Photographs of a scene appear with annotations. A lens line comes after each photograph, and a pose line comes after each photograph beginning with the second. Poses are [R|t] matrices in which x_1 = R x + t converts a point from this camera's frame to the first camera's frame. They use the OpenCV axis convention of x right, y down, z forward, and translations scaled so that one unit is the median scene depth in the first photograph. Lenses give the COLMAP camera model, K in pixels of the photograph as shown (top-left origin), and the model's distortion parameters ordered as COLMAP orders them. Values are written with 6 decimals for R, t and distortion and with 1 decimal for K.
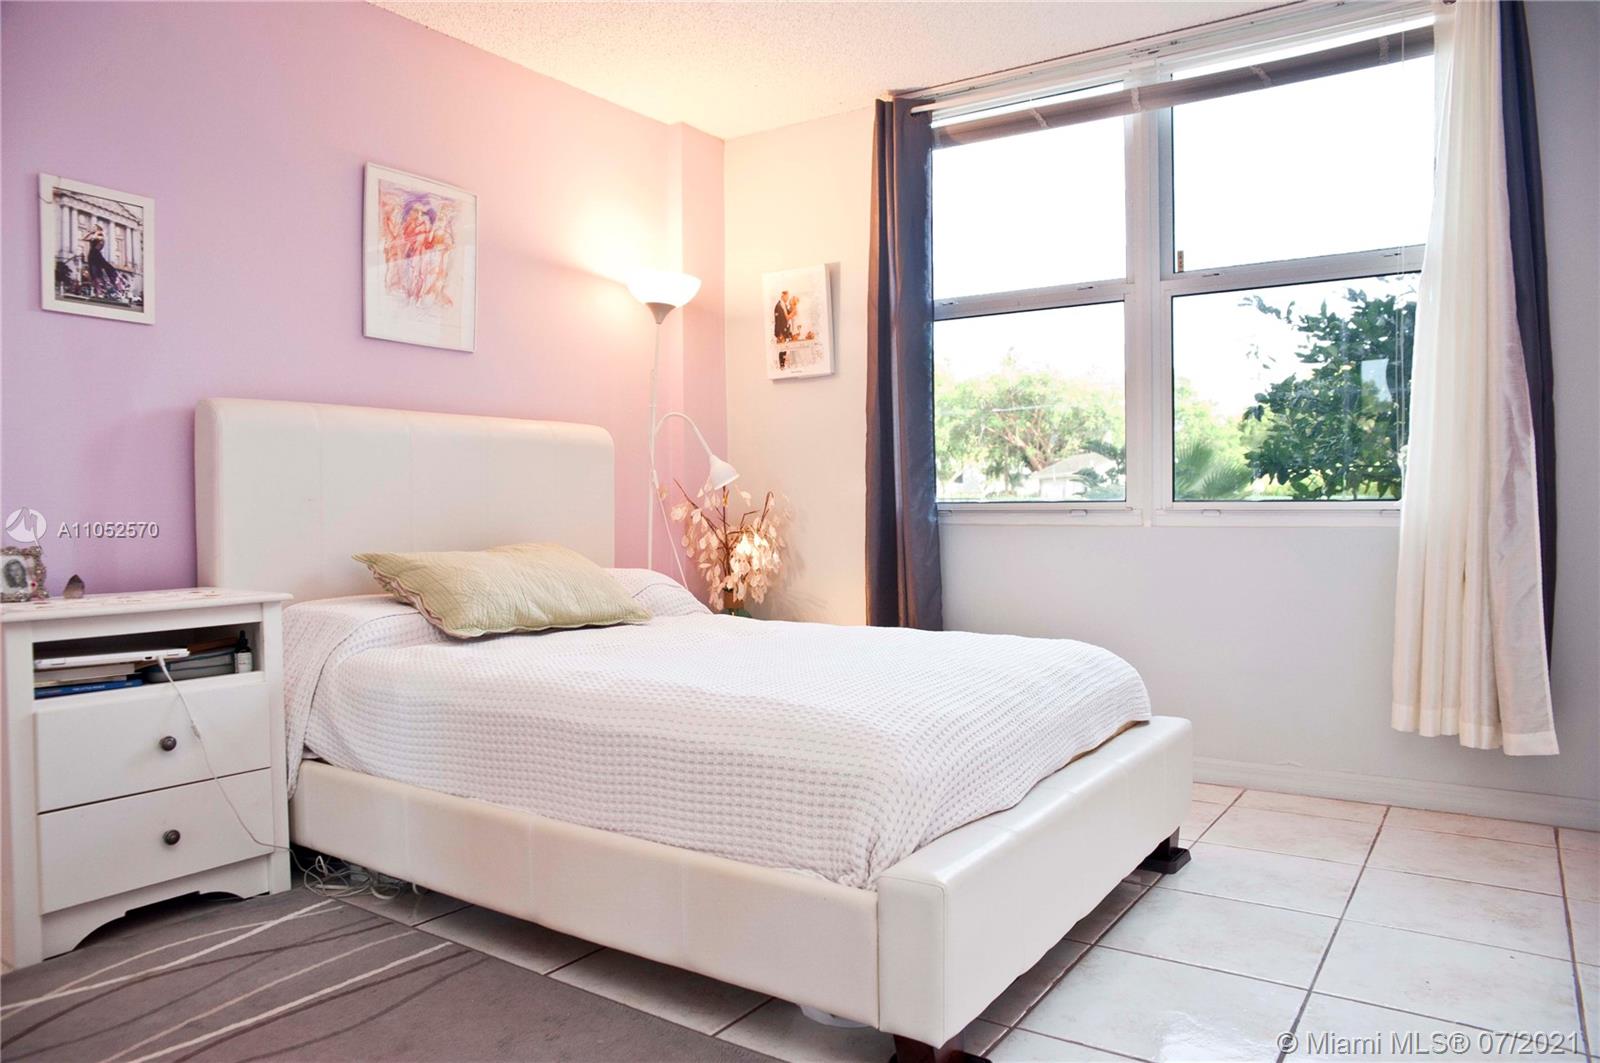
lens RADIAL K [[1111.2, 0, 796.3], [0, 1111.2, 535.8], [0, 0, 1]] dist [-0.111037, 0.083427]
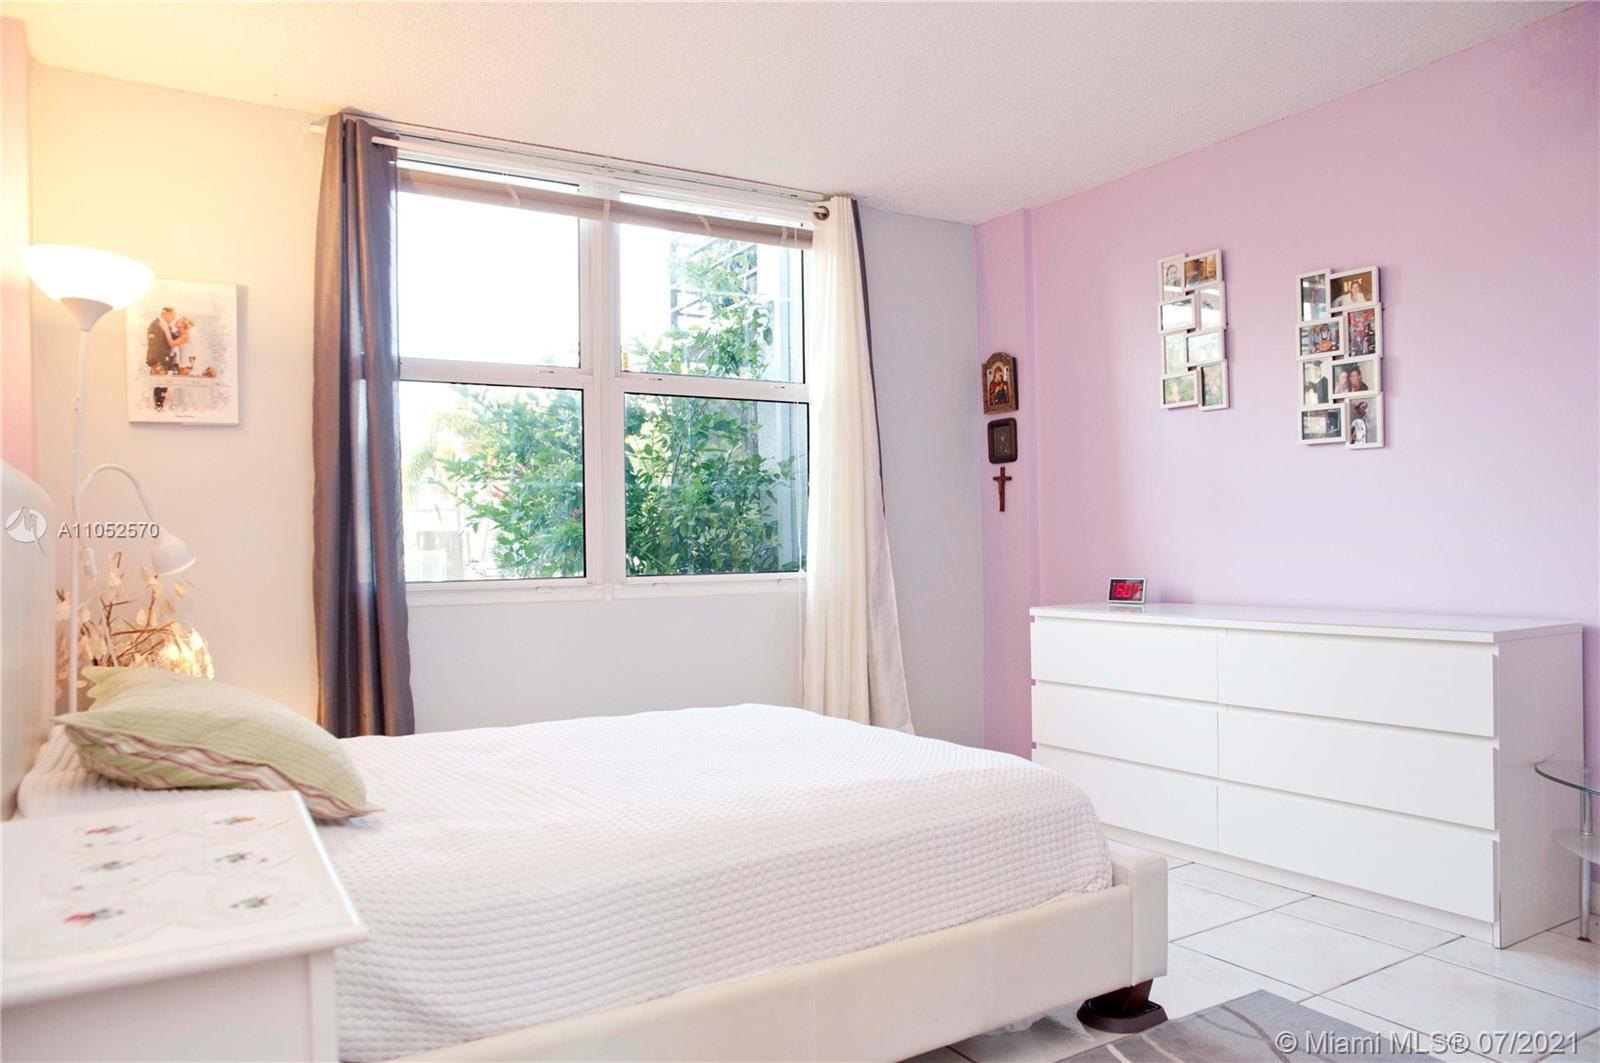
lens RADIAL K [[1111.2, 0, 796.2], [0, 1111.2, 533.6], [0, 0, 1]] dist [-0.111037, 0.083427]
pose [[0.411670, 0.013193, 0.911237, -0.868885], [0.043559, 0.998468, -0.034135, -0.041684], [-0.910291, 0.053745, 0.410465, 0.551344]]
